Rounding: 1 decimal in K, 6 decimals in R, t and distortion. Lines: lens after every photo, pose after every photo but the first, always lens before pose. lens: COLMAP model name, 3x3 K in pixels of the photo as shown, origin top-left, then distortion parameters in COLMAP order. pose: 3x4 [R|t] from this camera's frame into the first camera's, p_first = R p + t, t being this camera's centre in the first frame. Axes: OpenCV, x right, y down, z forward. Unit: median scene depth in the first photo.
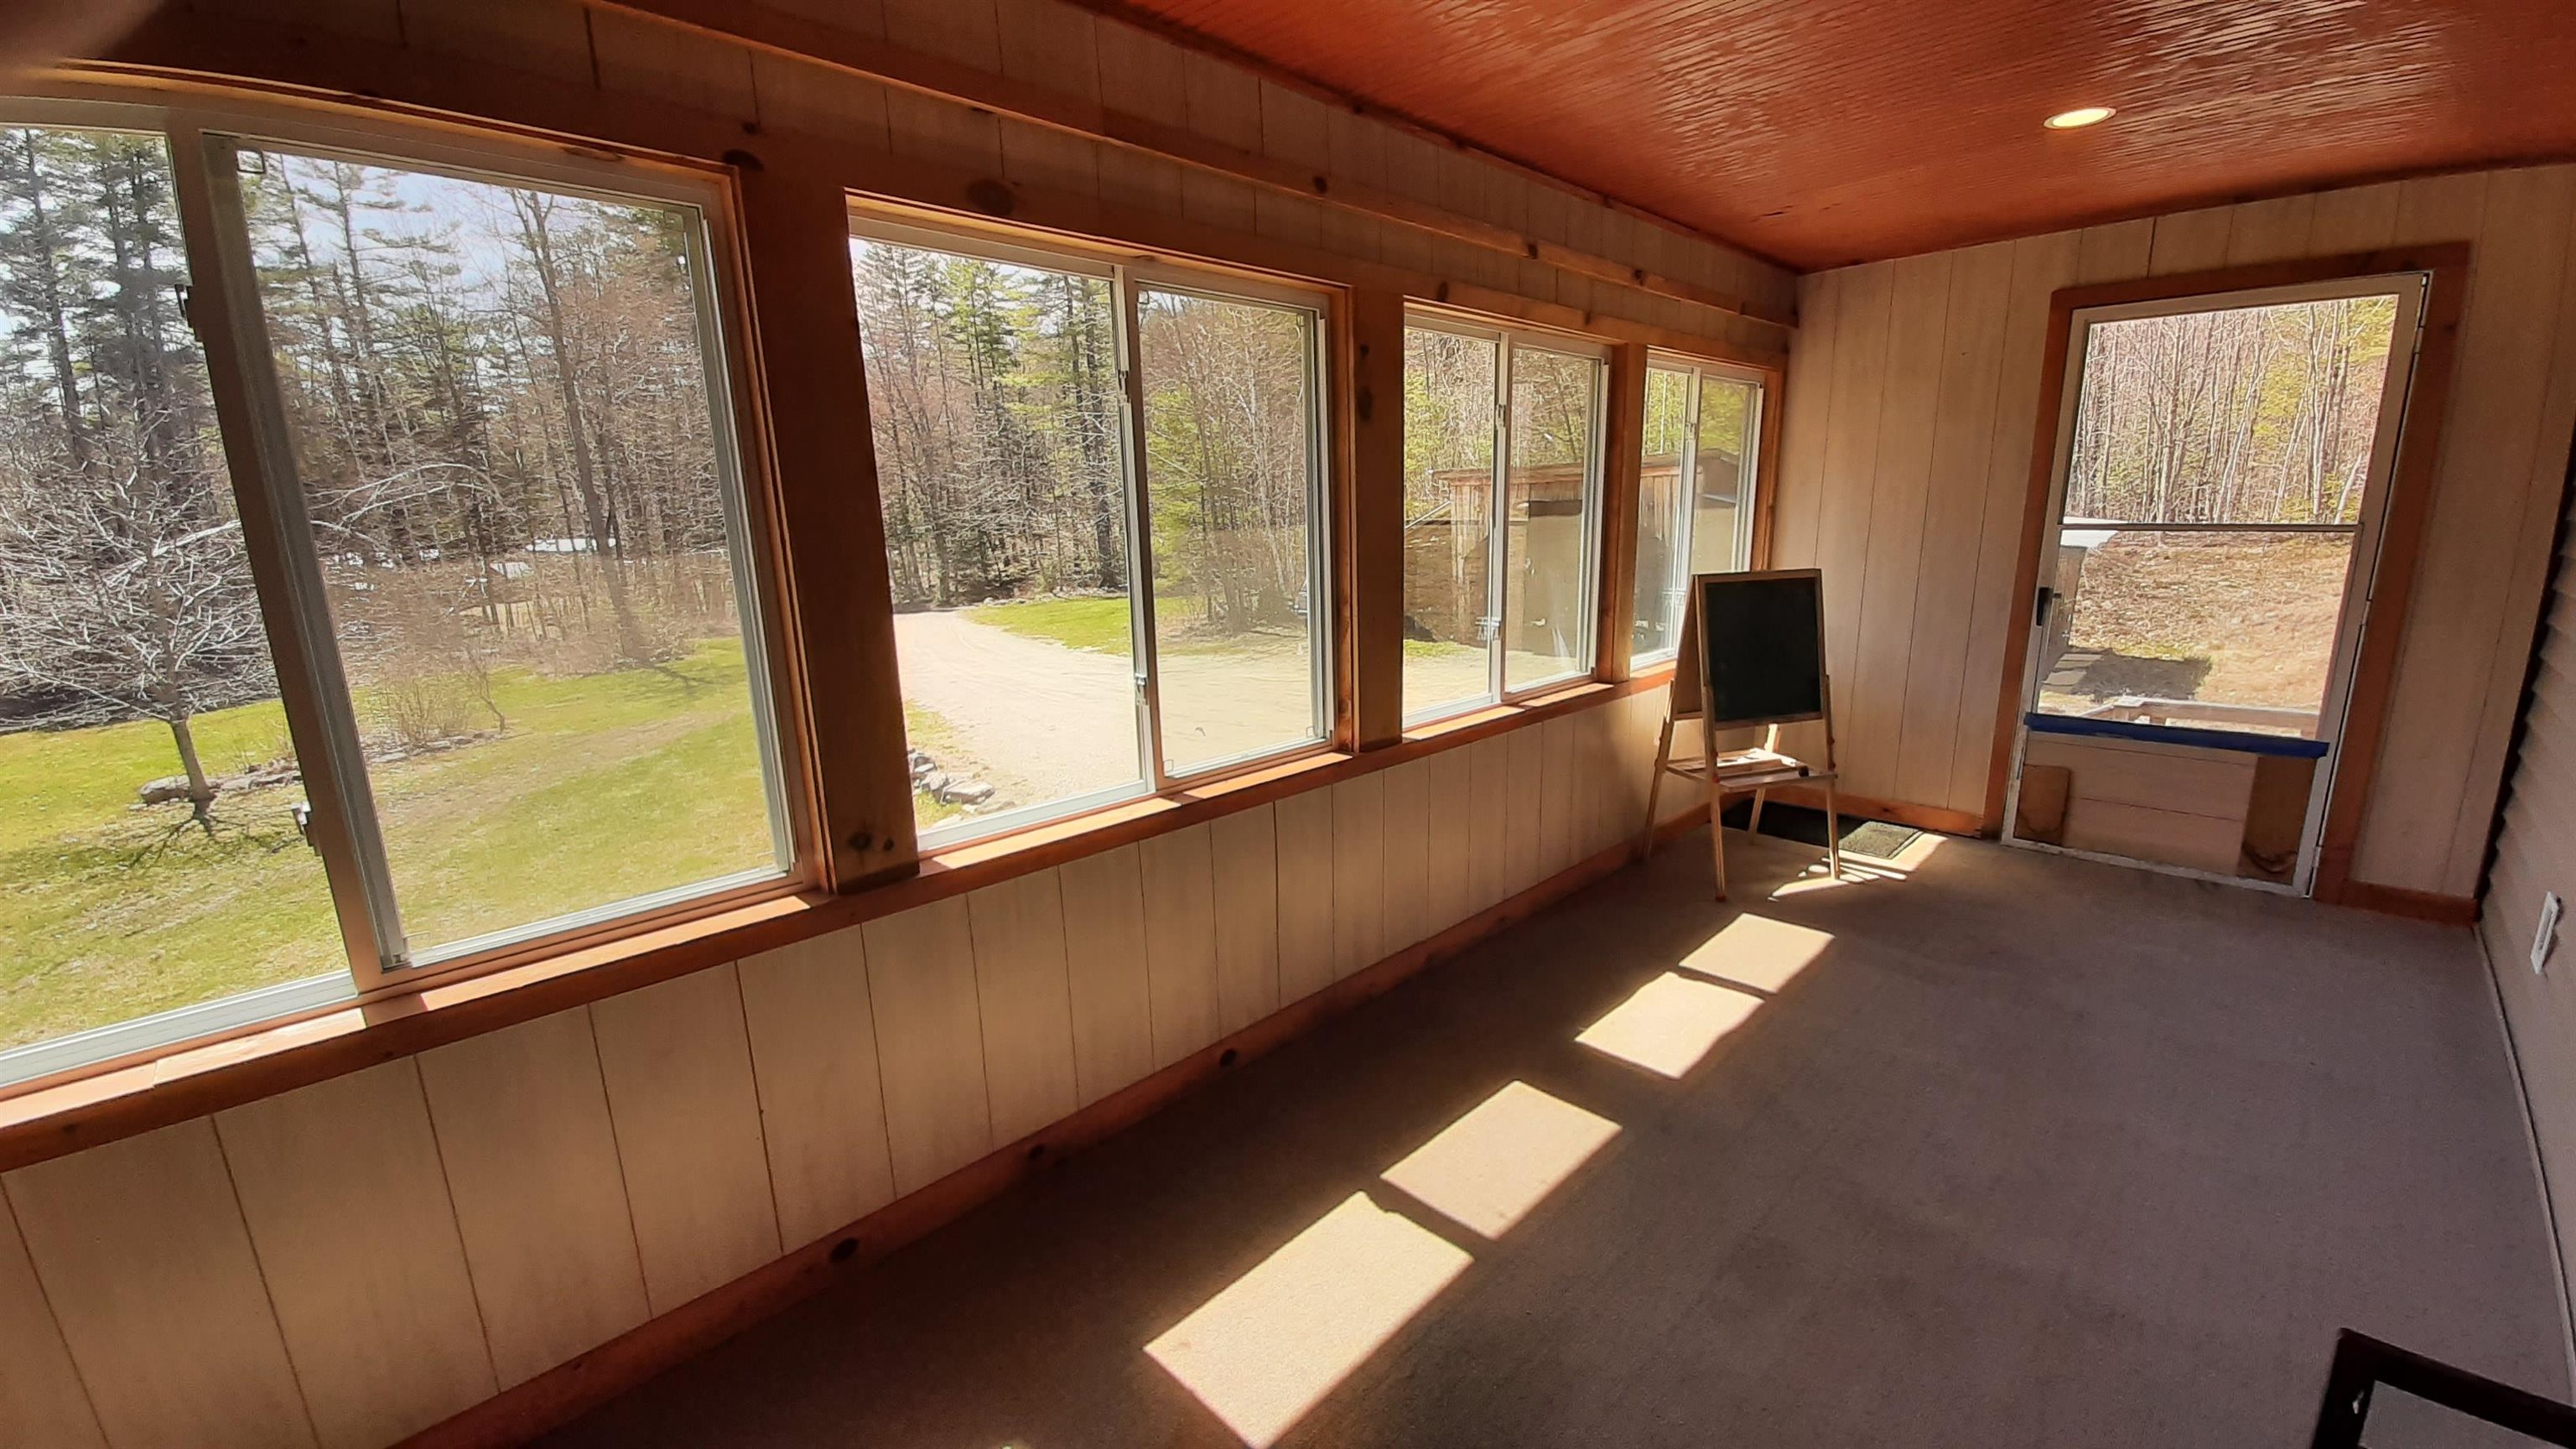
lens RADIAL K [[1012.8, 0, 1324.3], [0, 1012.8, 734.1], [0, 0, 1]] dist [0.021640, -0.018112]
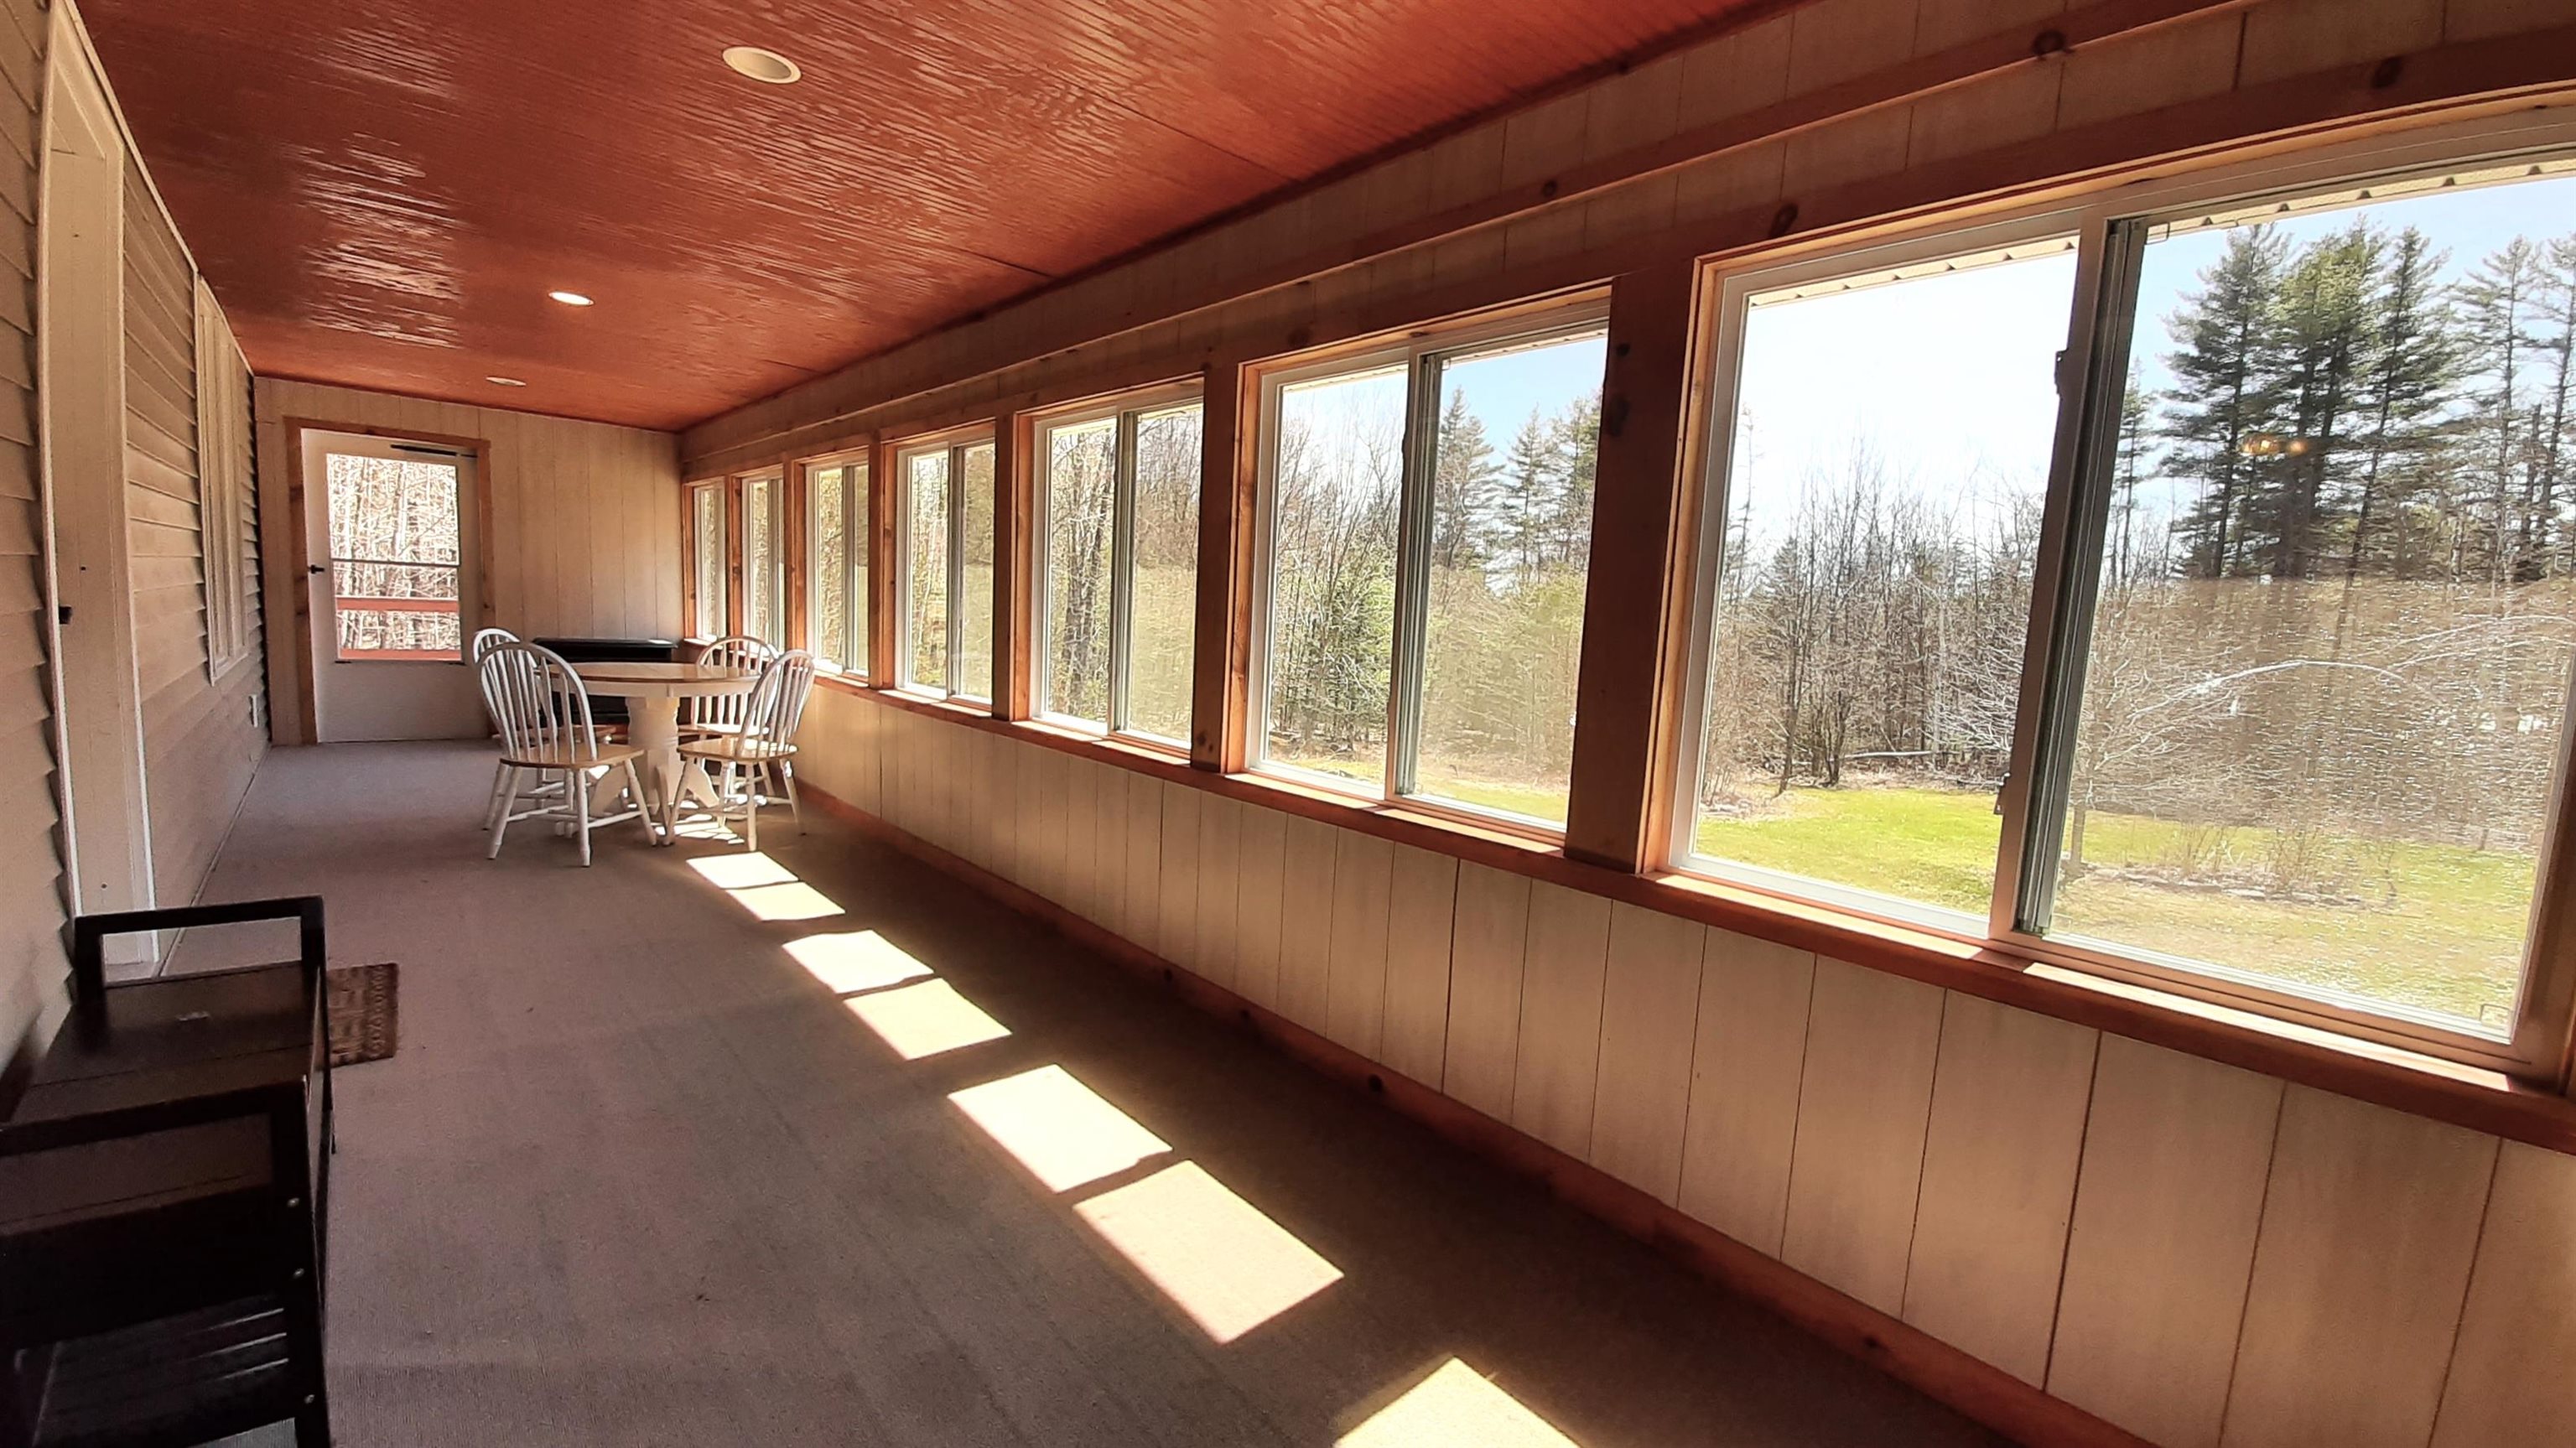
lens RADIAL K [[1012.7, 0, 1324.3], [0, 1012.7, 733.6], [0, 0, 1]] dist [0.021640, -0.018112]
pose [[-0.025554, 0.140773, -0.989712, 0.861874], [-0.277222, 0.950208, 0.142311, -0.142613], [0.960466, 0.278006, 0.014744, 0.838519]]
